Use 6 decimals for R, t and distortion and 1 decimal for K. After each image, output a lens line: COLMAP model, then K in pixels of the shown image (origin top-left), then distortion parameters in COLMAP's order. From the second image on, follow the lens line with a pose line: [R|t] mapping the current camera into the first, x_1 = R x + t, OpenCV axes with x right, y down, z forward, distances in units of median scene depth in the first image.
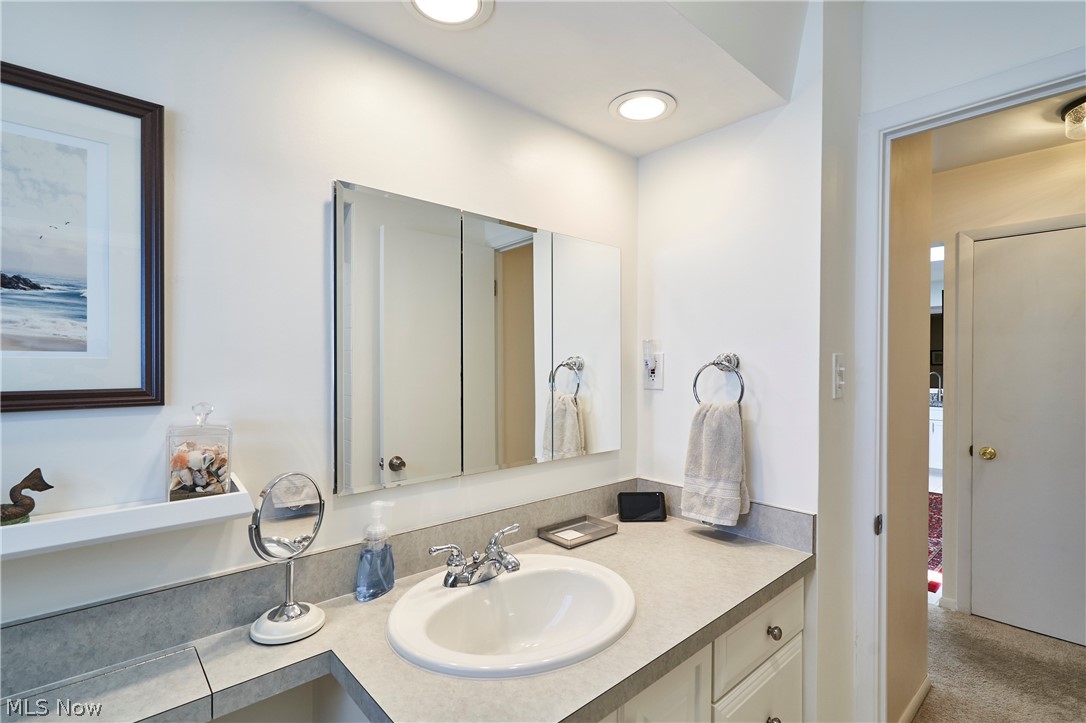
lens RADIAL K [[501.8, 0, 542.3], [0, 501.8, 366.0], [0, 0, 1]] dist [0.003355, 0.000453]
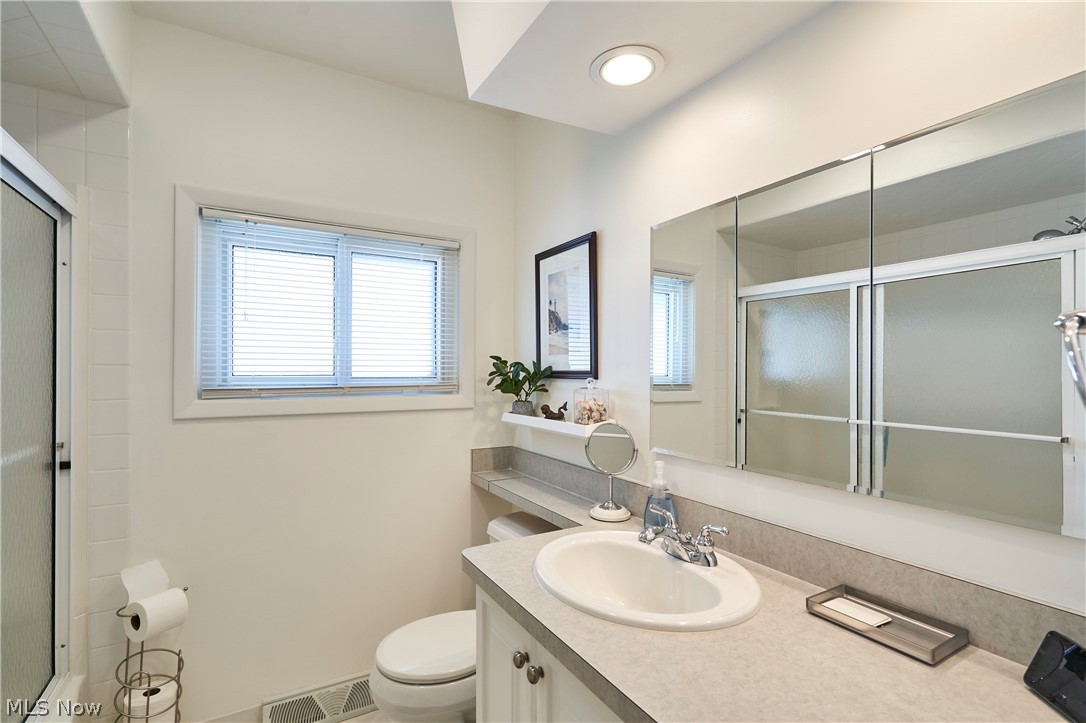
lens RADIAL K [[501.8, 0, 542.1], [0, 501.8, 365.5], [0, 0, 1]] dist [0.003355, 0.000453]
pose [[-0.191826, -0.003561, -0.981423, 1.146495], [0.003016, 0.999987, -0.004218, 0.027626], [0.981424, -0.003769, -0.191813, 1.074648]]
